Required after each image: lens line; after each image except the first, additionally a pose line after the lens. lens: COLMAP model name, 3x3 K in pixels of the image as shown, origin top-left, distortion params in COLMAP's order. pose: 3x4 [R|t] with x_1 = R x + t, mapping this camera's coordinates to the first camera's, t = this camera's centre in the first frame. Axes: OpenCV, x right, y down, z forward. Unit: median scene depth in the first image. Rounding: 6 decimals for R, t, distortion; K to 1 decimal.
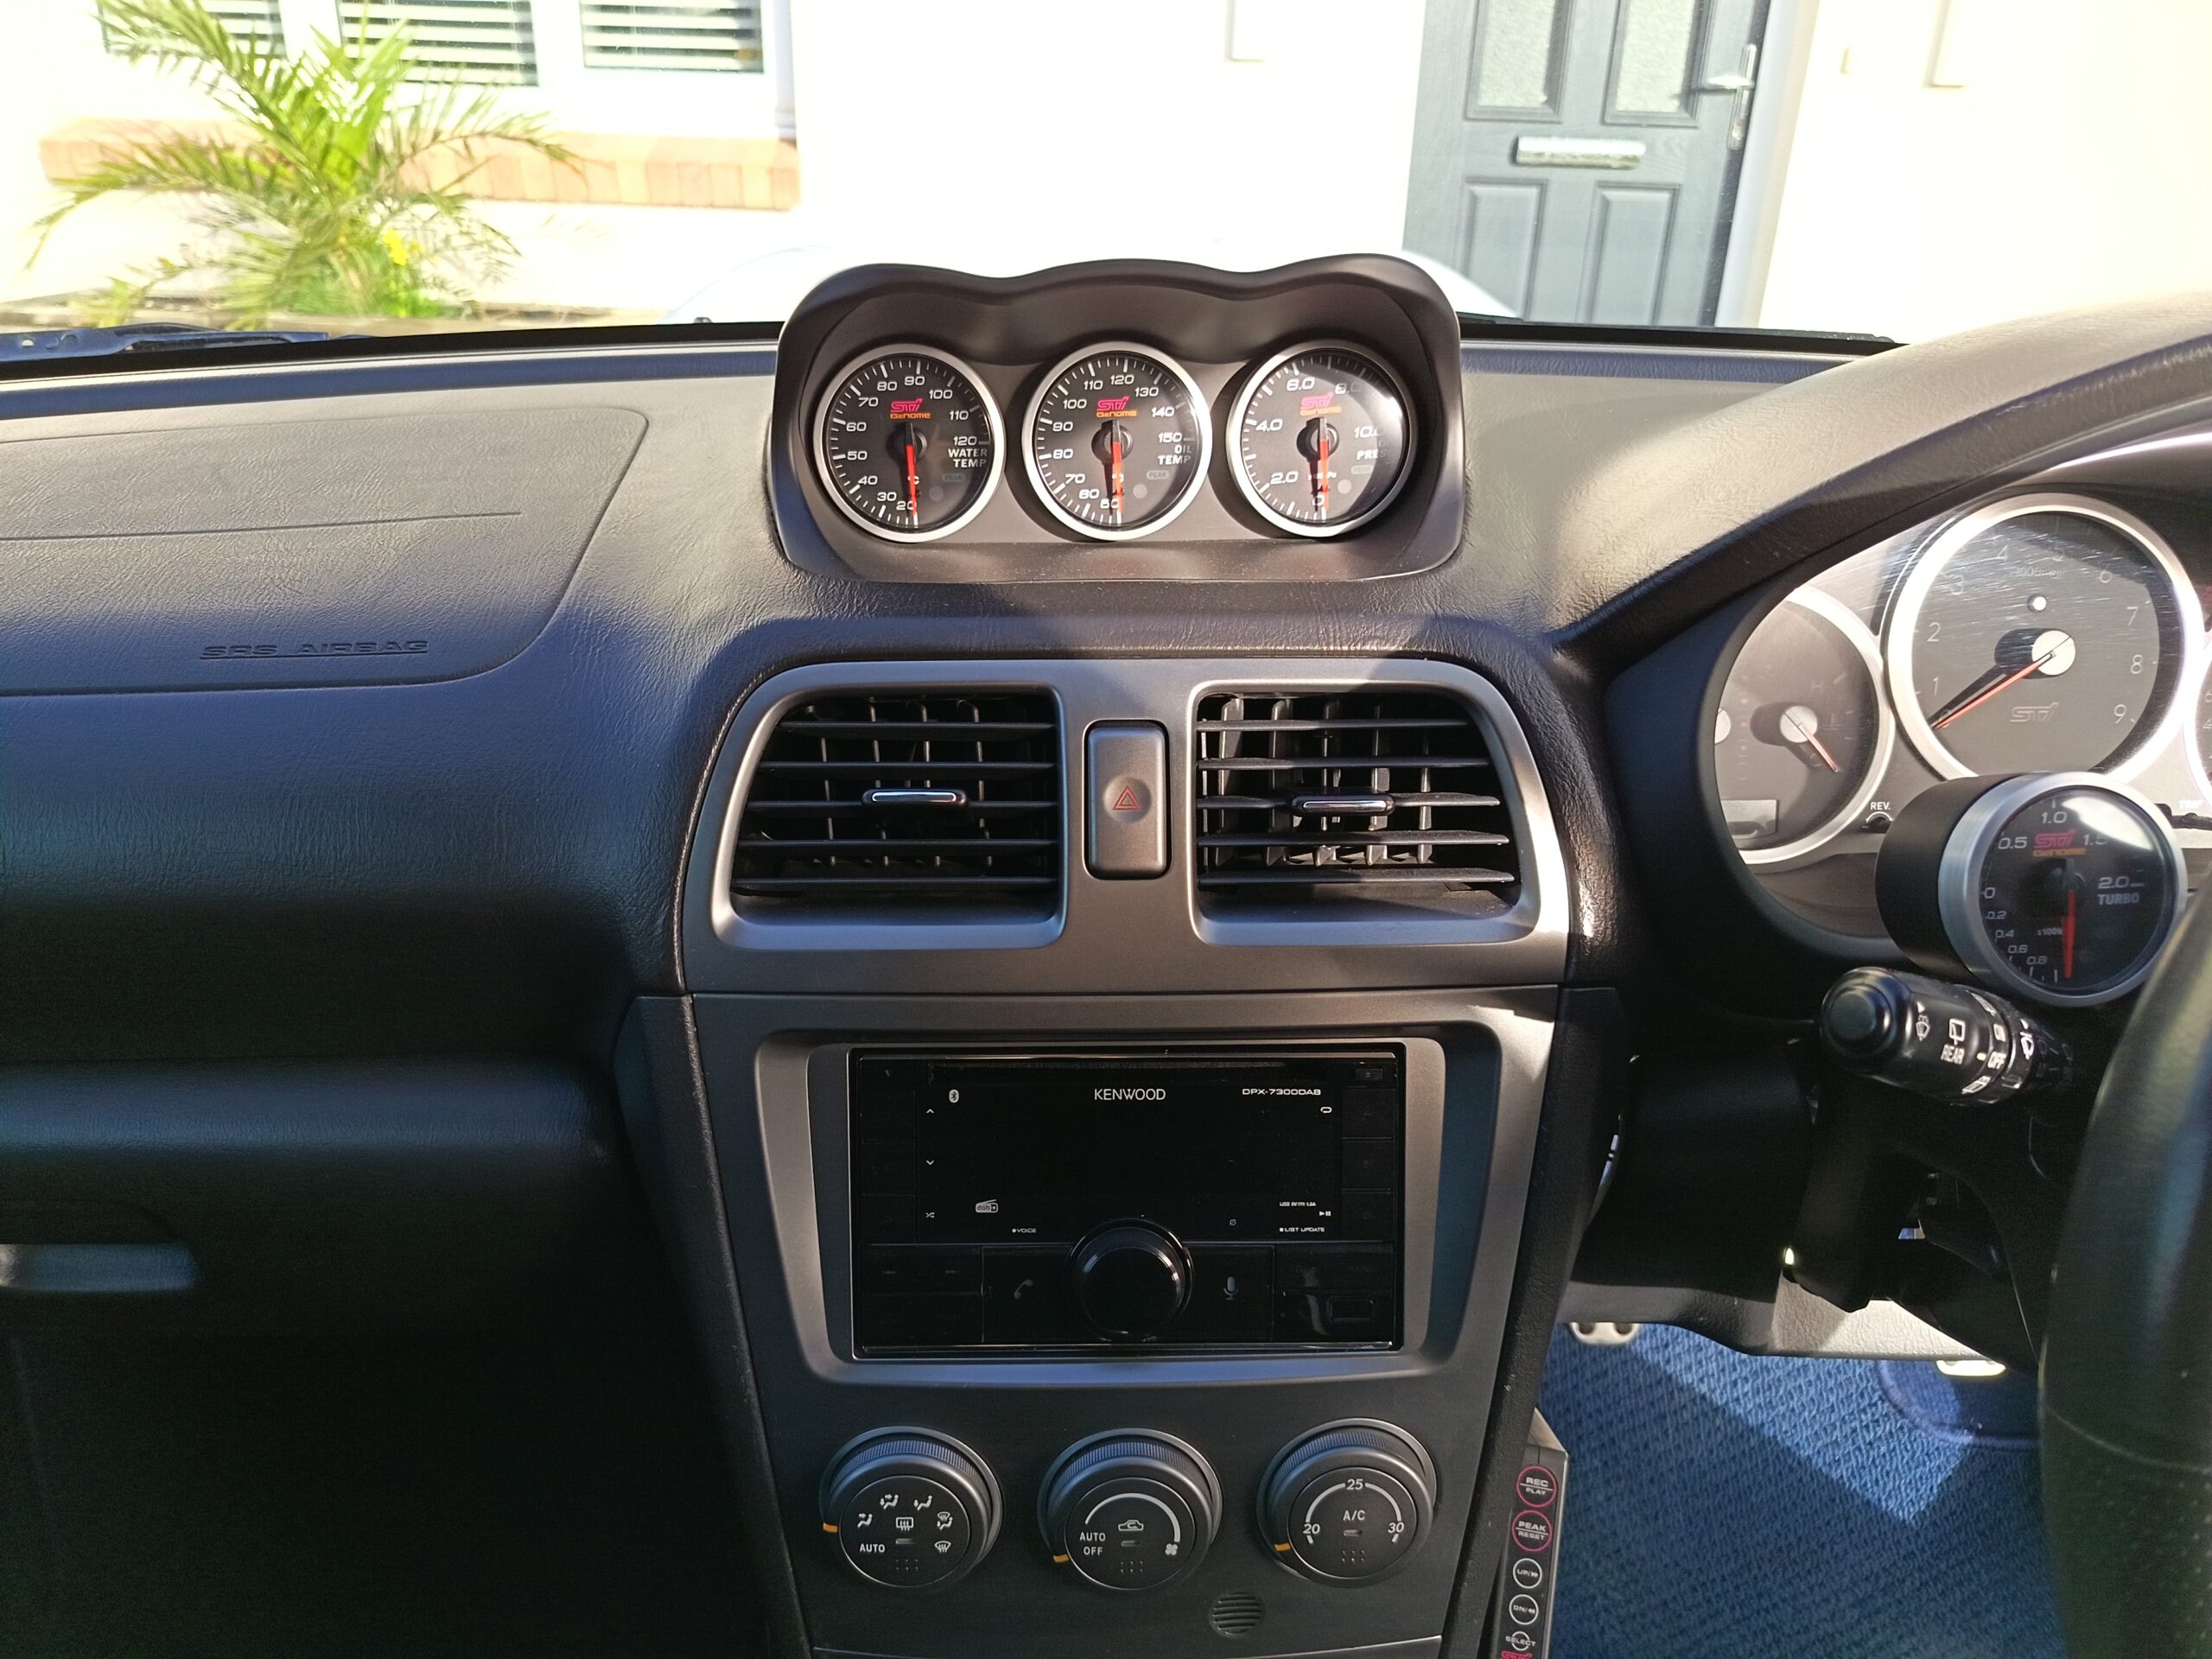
lens RADIAL K [[1562.9, 0, 1106.0], [0, 1562.9, 855.5], [0, 0, 1]] dist [0.138334, -0.247581]
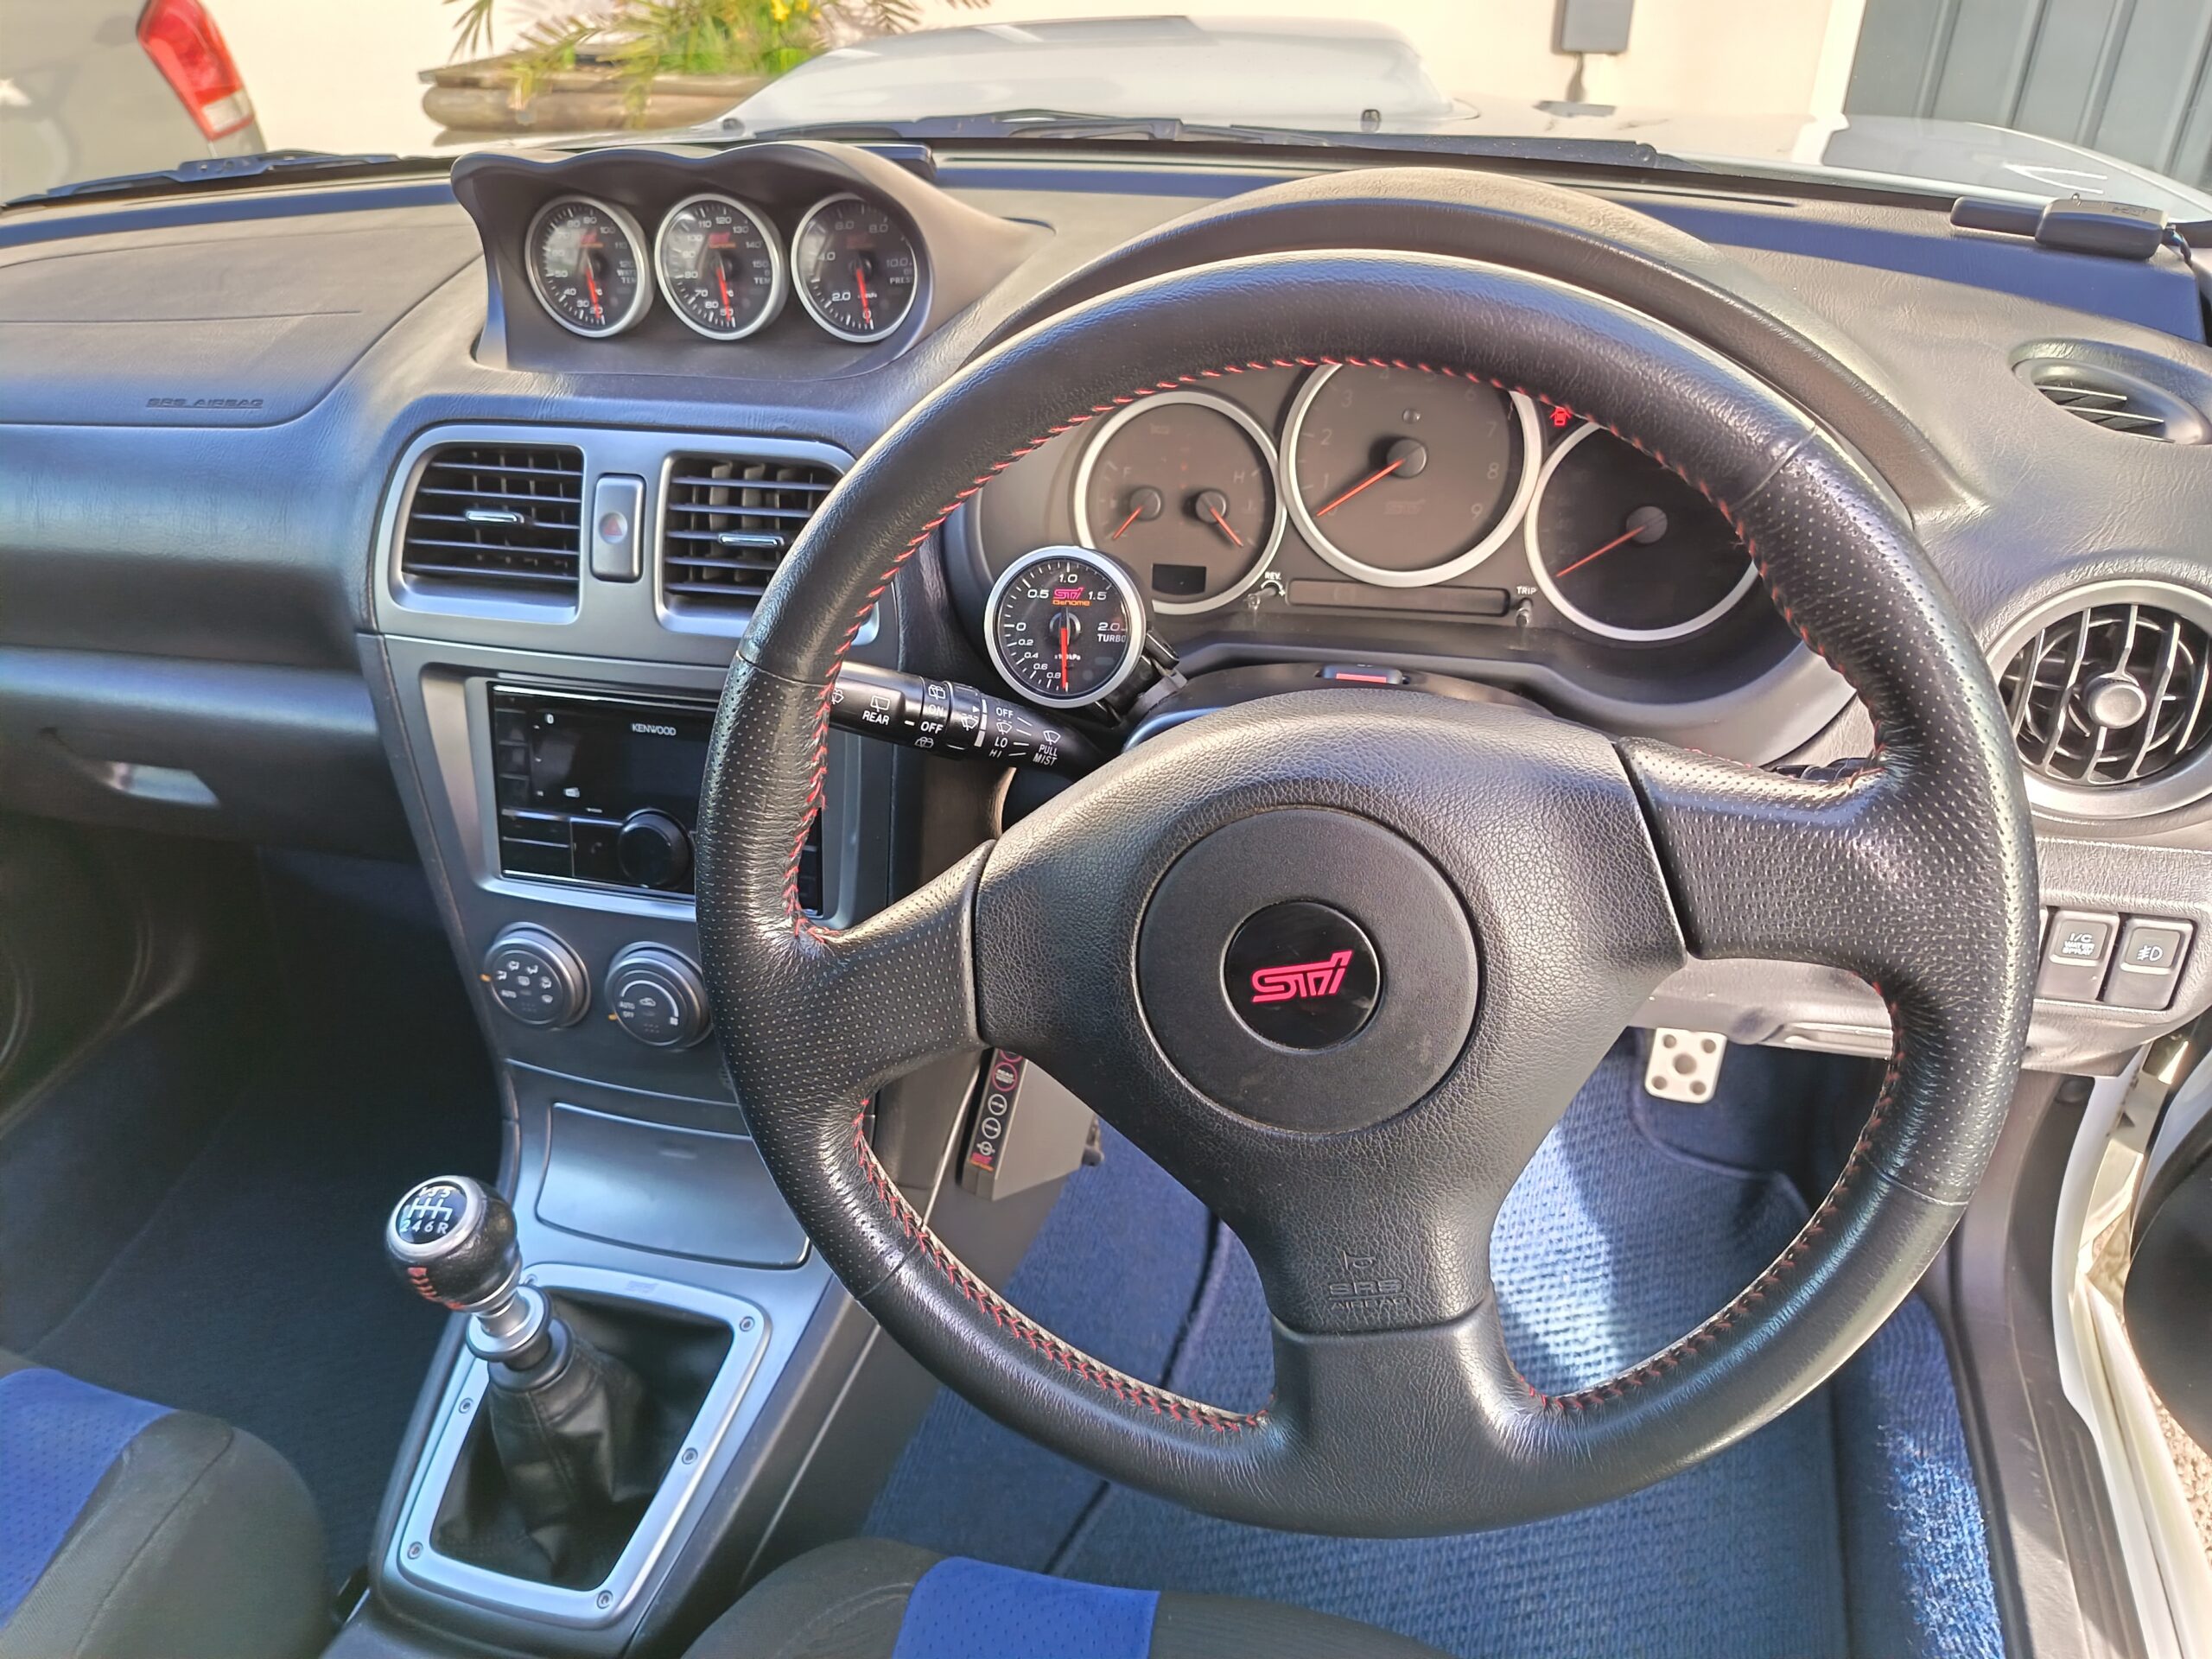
lens RADIAL K [[1543.1, 0, 1106.0], [0, 1543.1, 829.5], [0, 0, 1]] dist [0.129656, -0.185303]
pose [[0.953575, 0.113160, -0.279088, 0.853205], [-0.071367, 0.985234, 0.155633, -0.016326], [0.292578, -0.128490, 0.947570, -0.300227]]
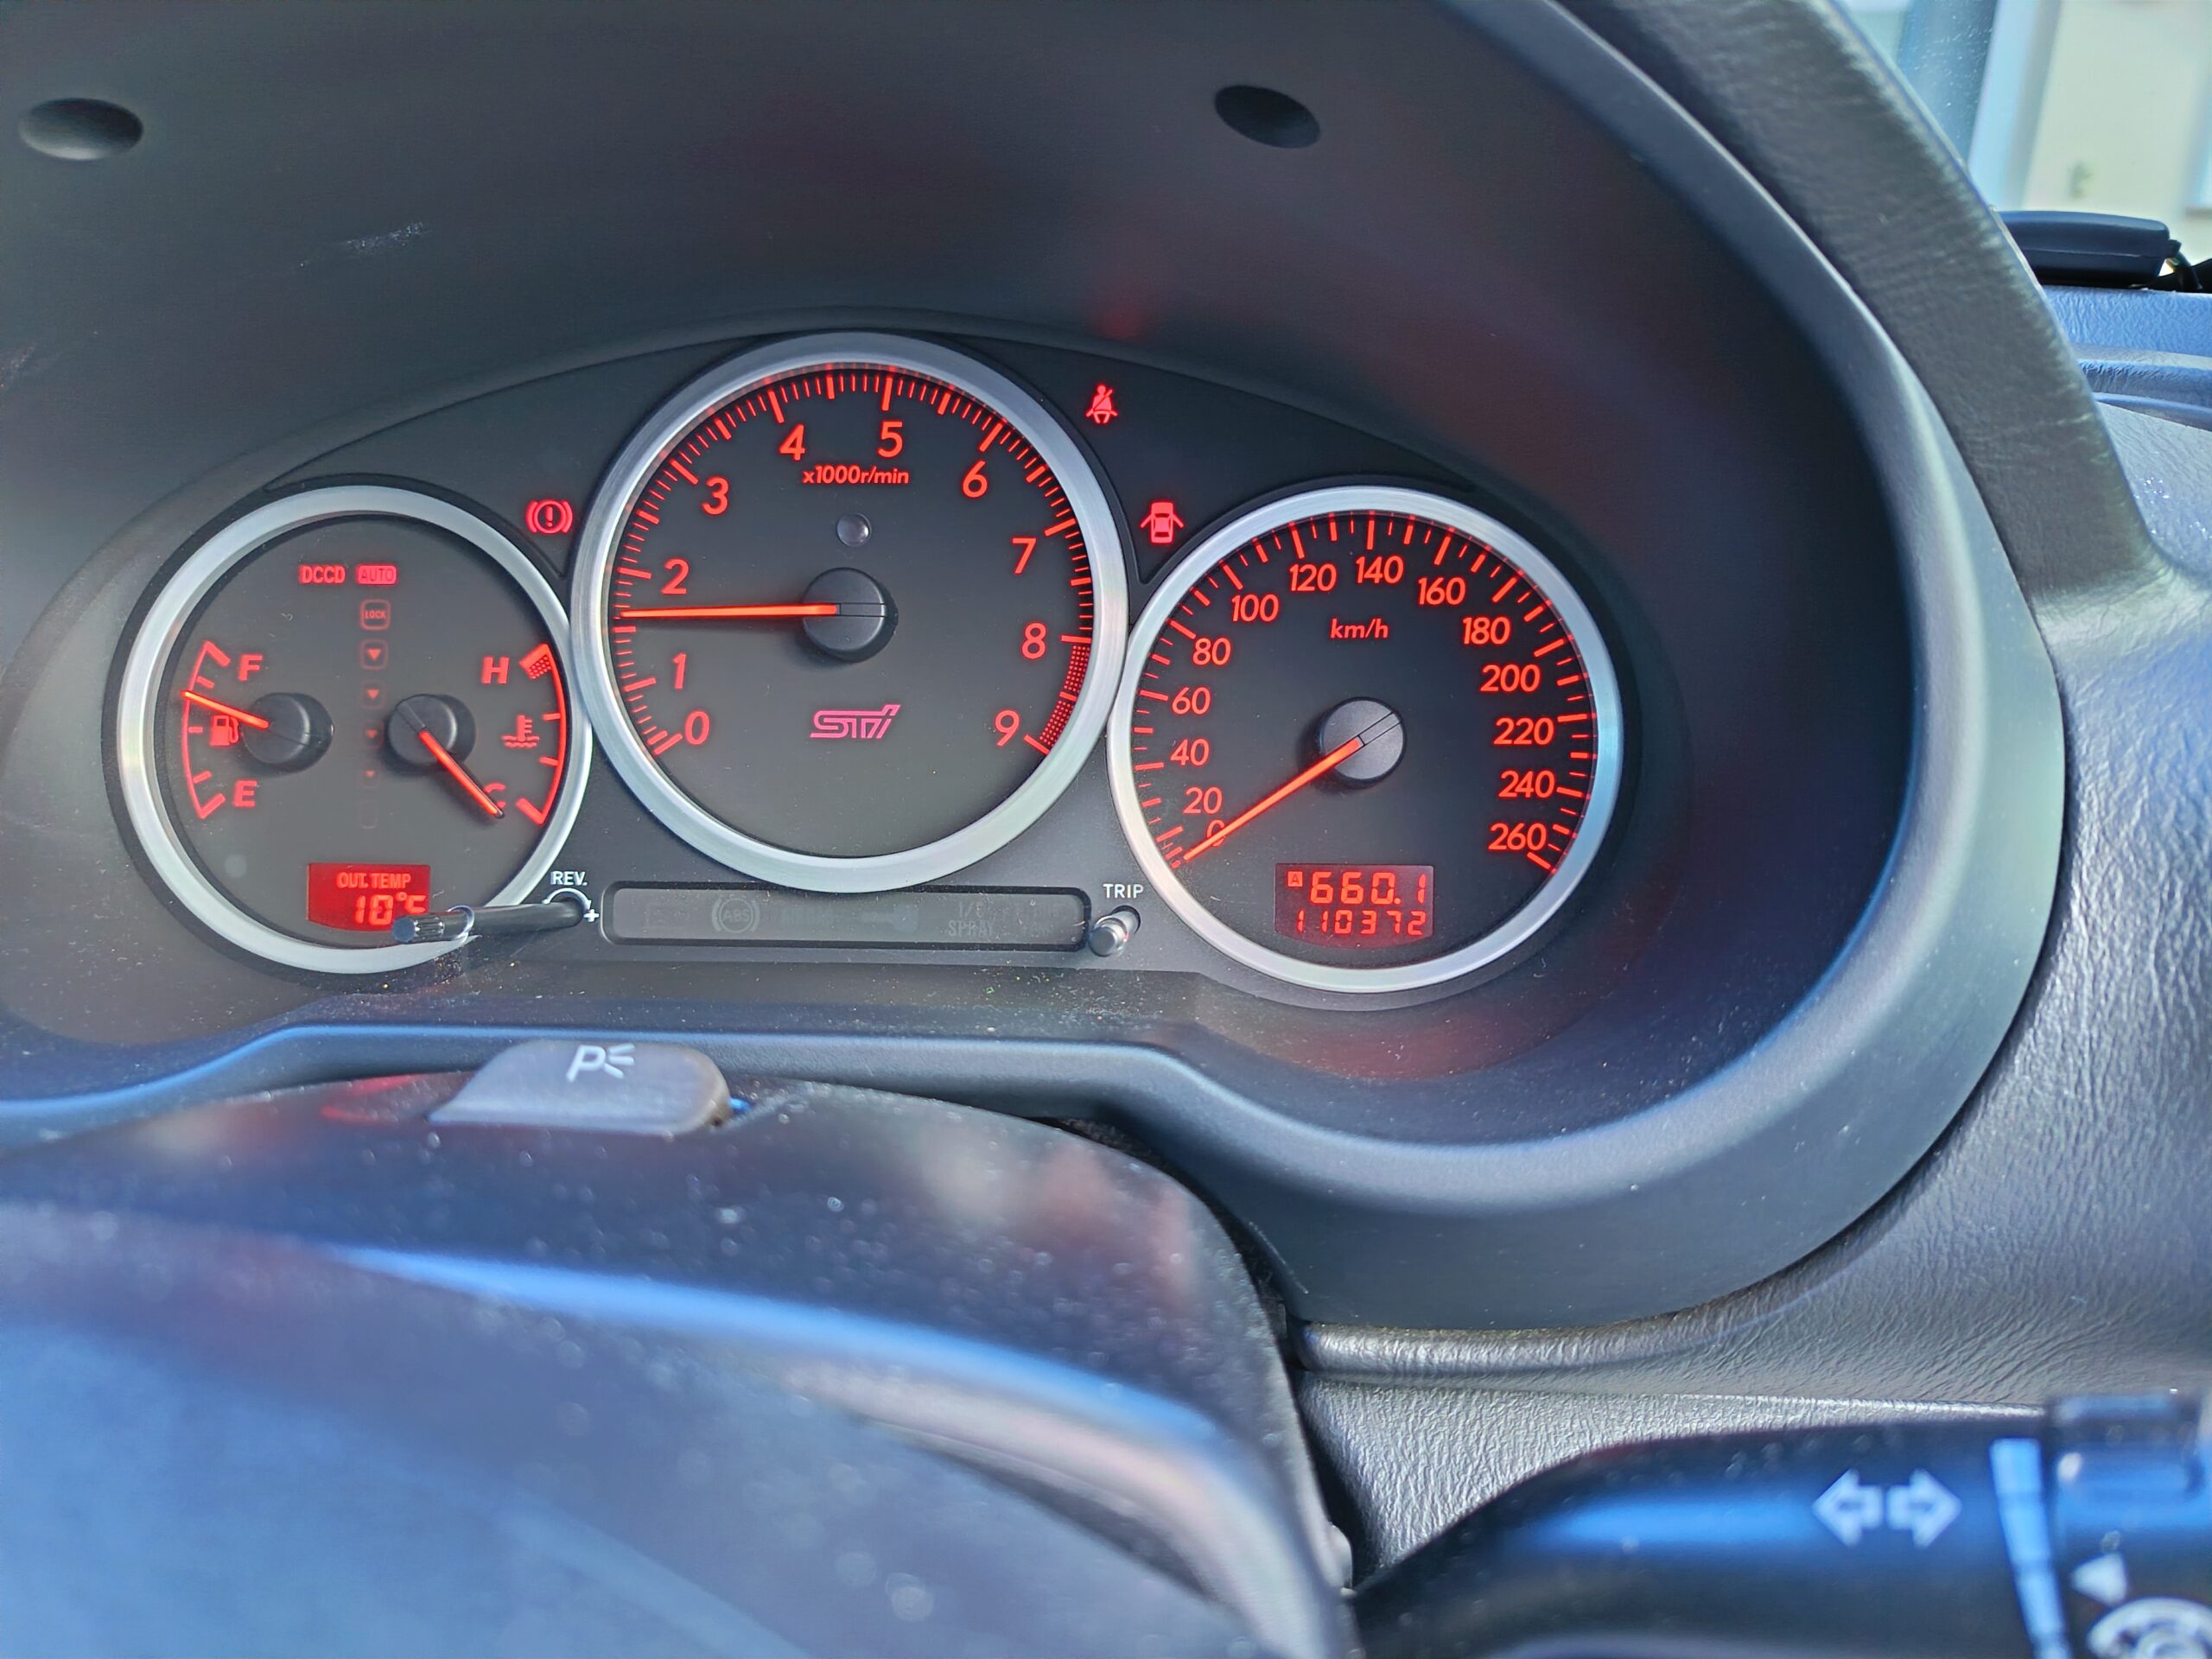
lens RADIAL K [[1543.1, 0, 1106.0], [0, 1543.1, 829.5], [0, 0, 1]] dist [0.129656, -0.185303]
pose [[0.994932, 0.025790, -0.097189, 0.851050], [-0.038097, 0.991173, -0.126980, 0.017086], [0.093056, 0.130039, 0.987132, 0.545863]]
